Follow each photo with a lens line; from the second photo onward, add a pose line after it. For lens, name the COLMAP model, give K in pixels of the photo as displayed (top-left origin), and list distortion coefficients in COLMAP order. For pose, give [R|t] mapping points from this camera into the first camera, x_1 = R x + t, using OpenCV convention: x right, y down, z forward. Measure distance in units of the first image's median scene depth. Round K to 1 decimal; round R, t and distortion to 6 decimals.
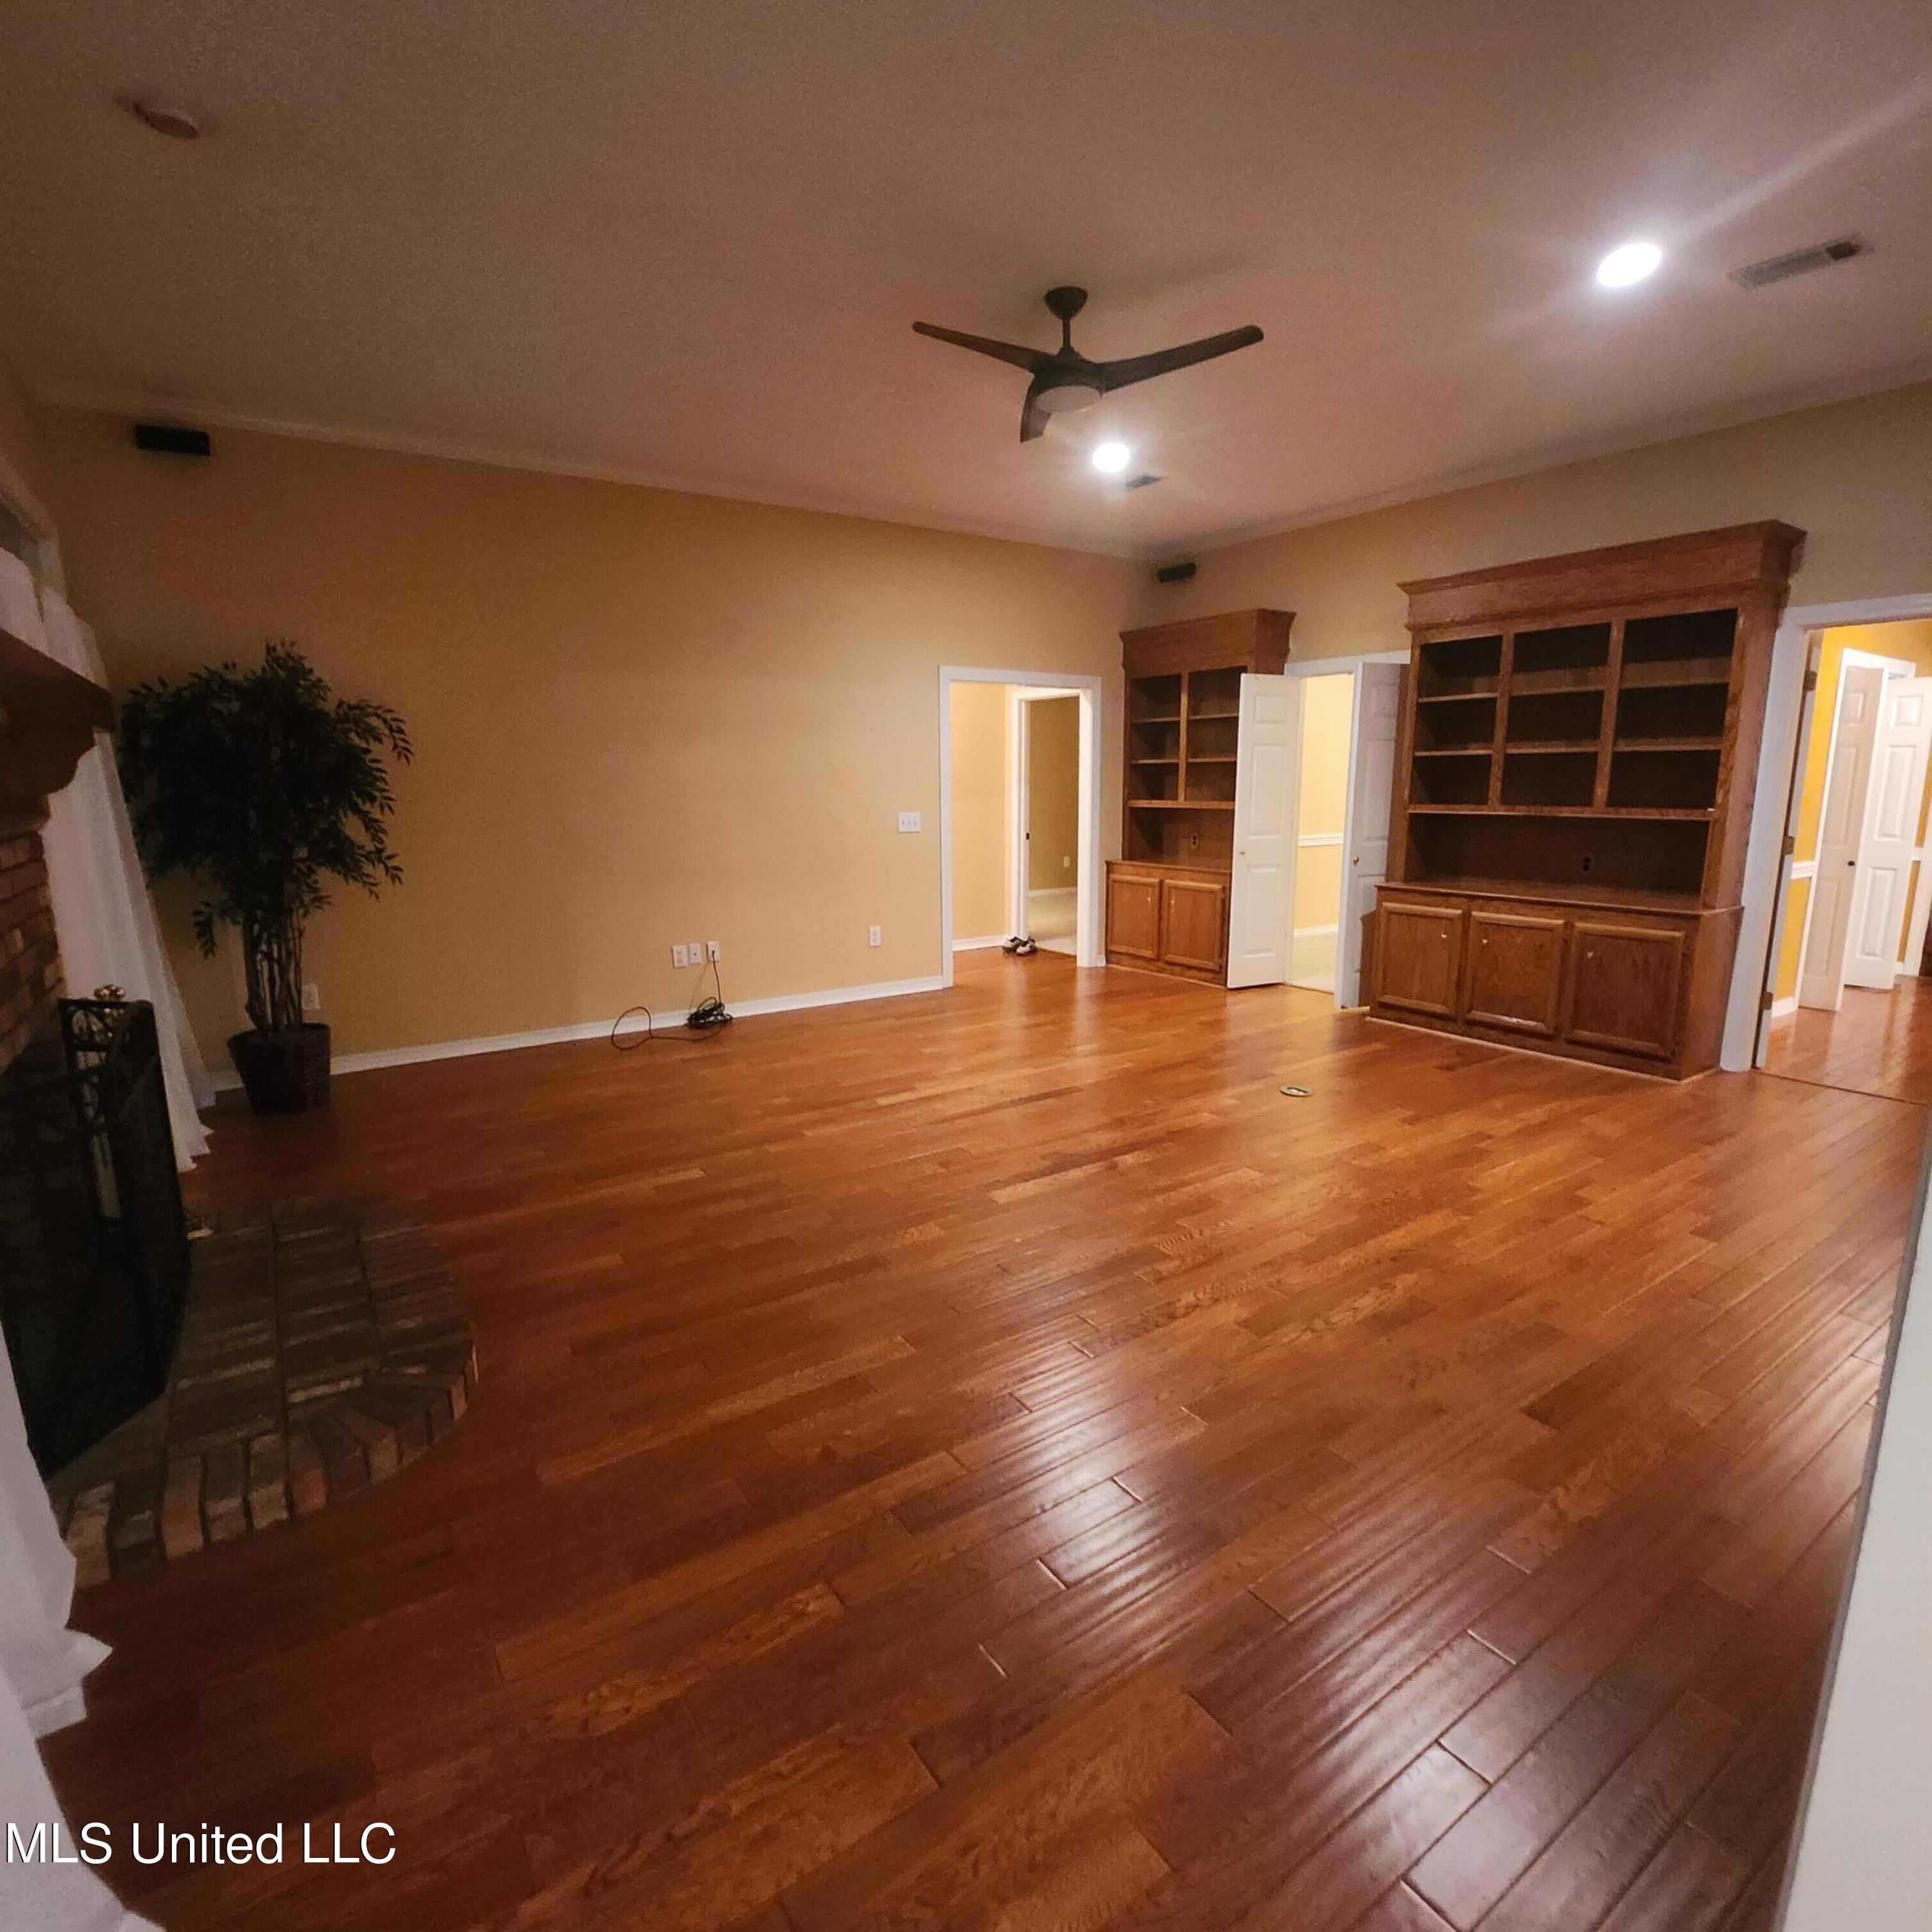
lens RADIAL K [[1033.0, 0, 966.0], [0, 1033.0, 966.0], [0, 0, 1]] dist [-0.002494, -0.000688]
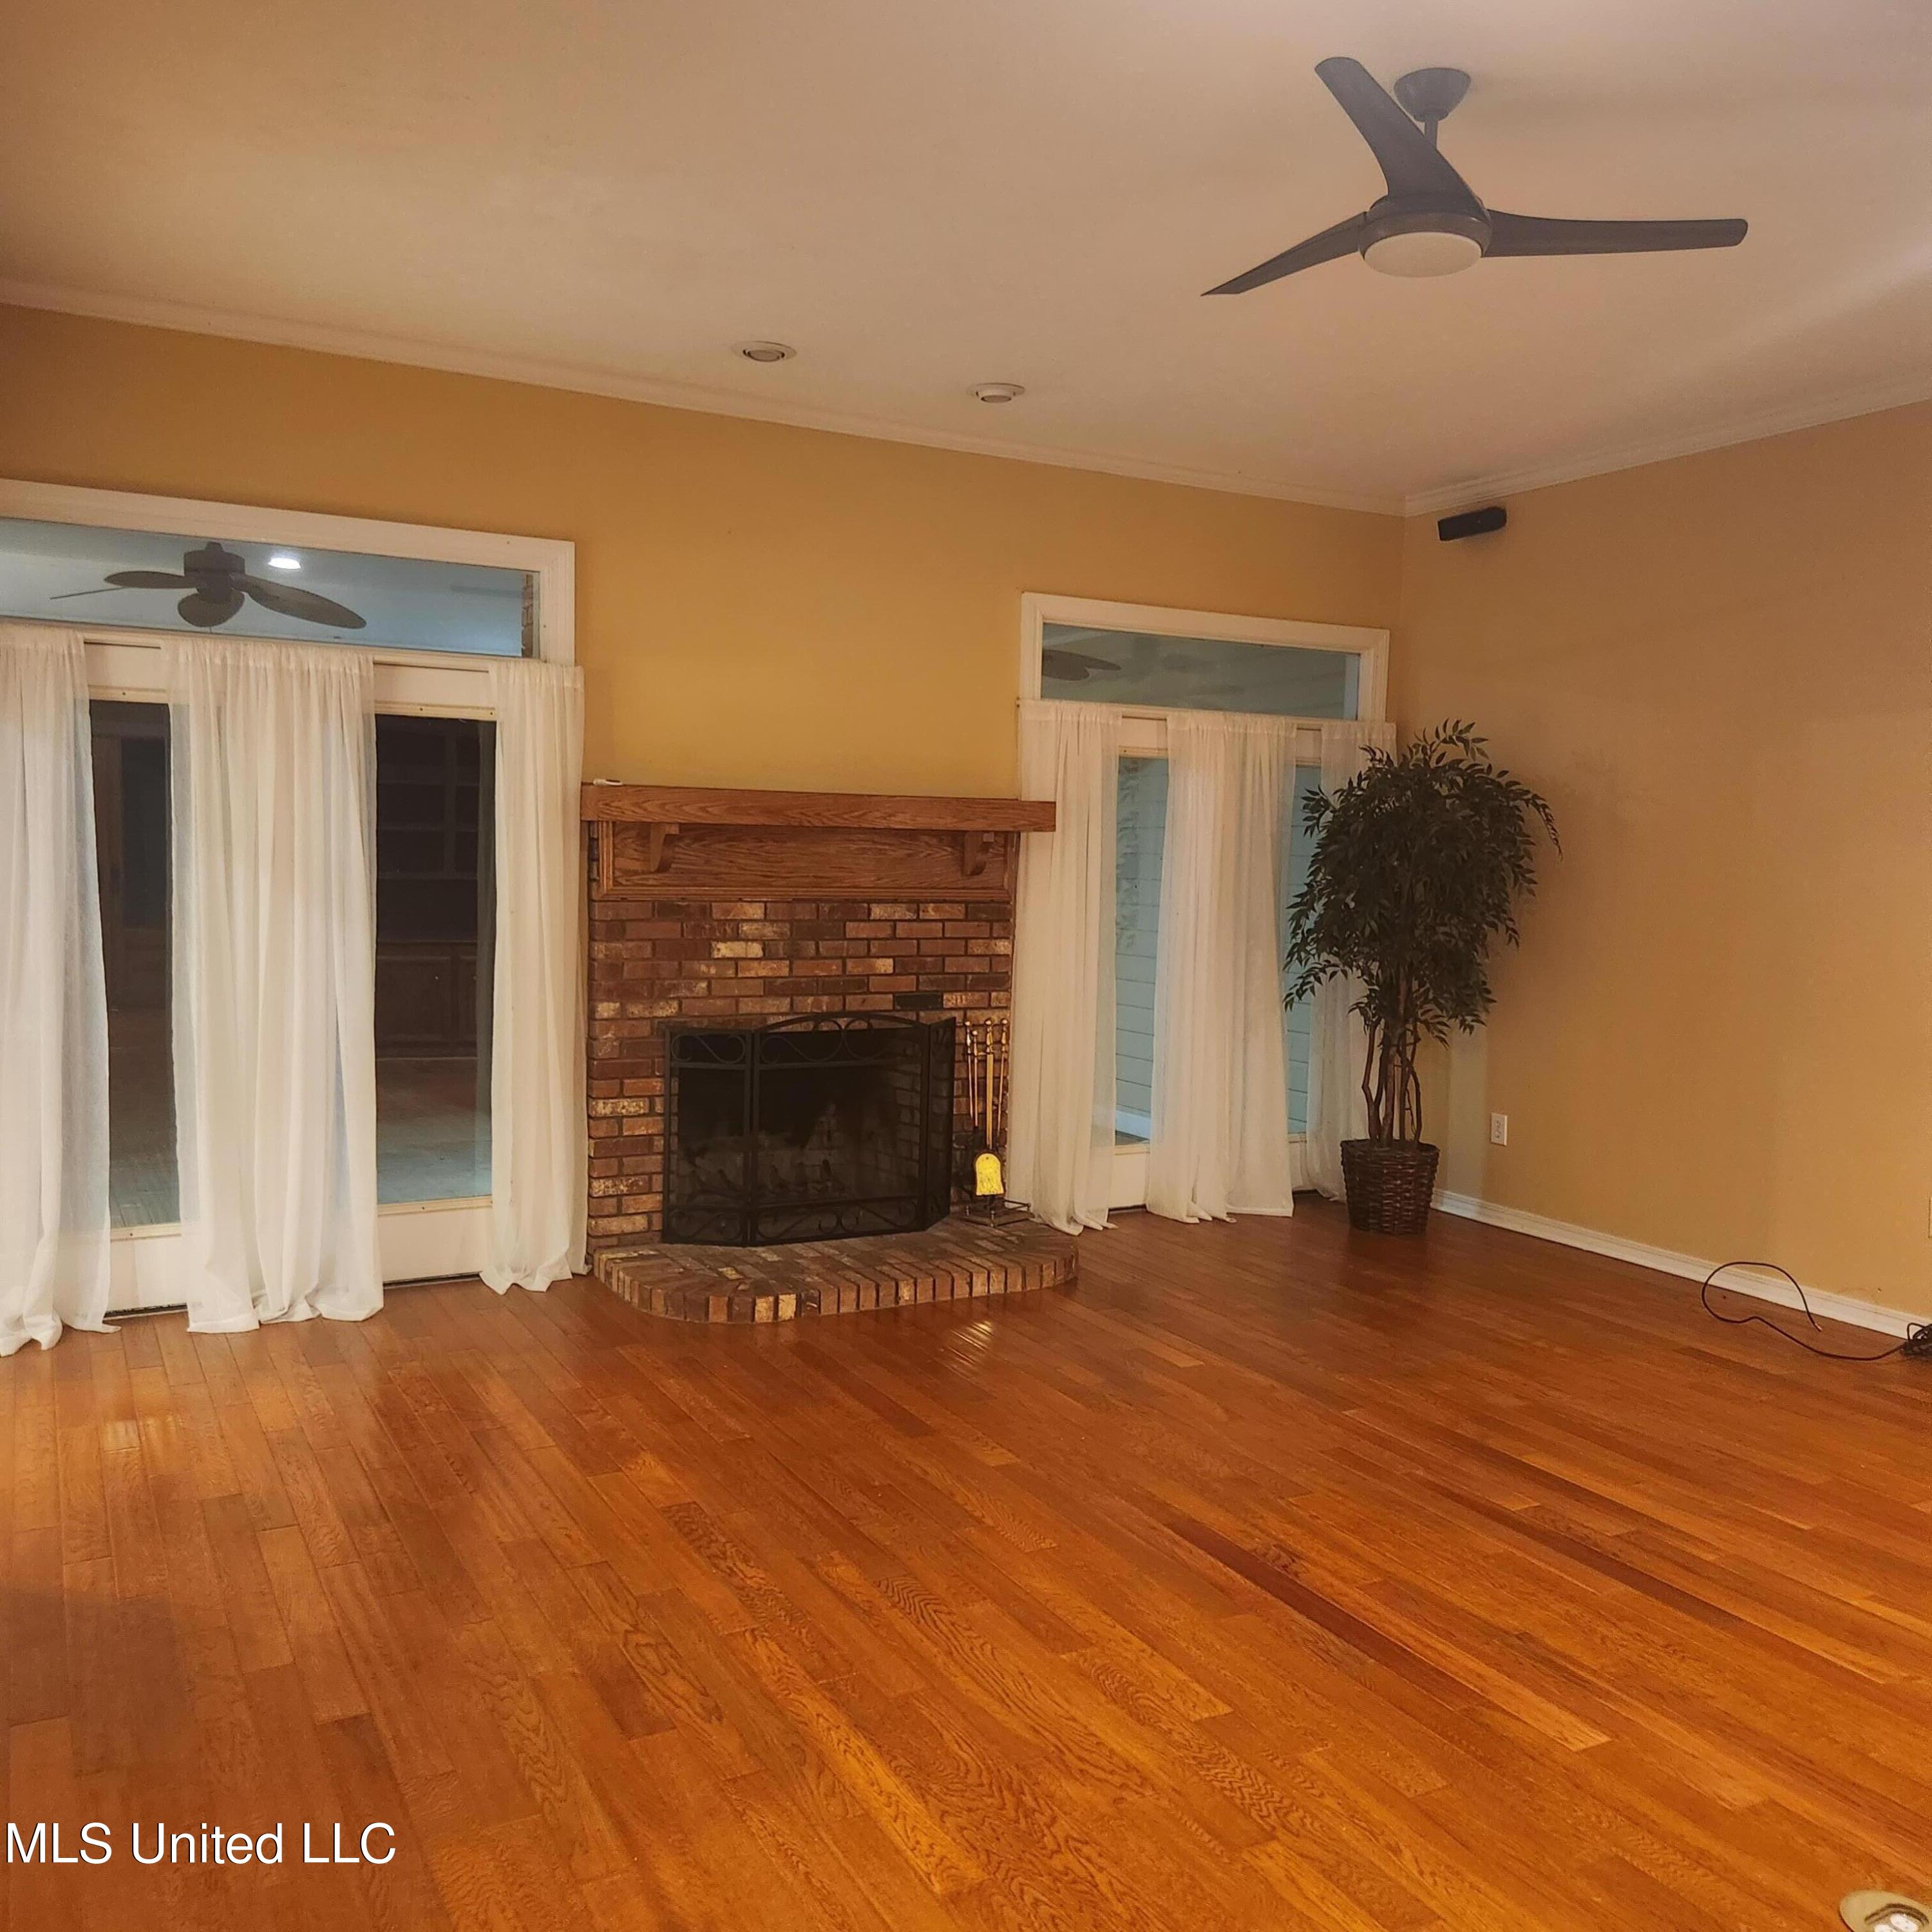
lens RADIAL K [[1705.3, 0, 966.0], [0, 1705.3, 966.0], [0, 0, 1]] dist [0.067176, -0.003892]
pose [[-0.093375, 0.080875, -0.992341, 0.919396], [-0.203683, 0.974064, 0.098551, -0.171709], [0.974574, 0.211326, -0.074480, 0.751847]]
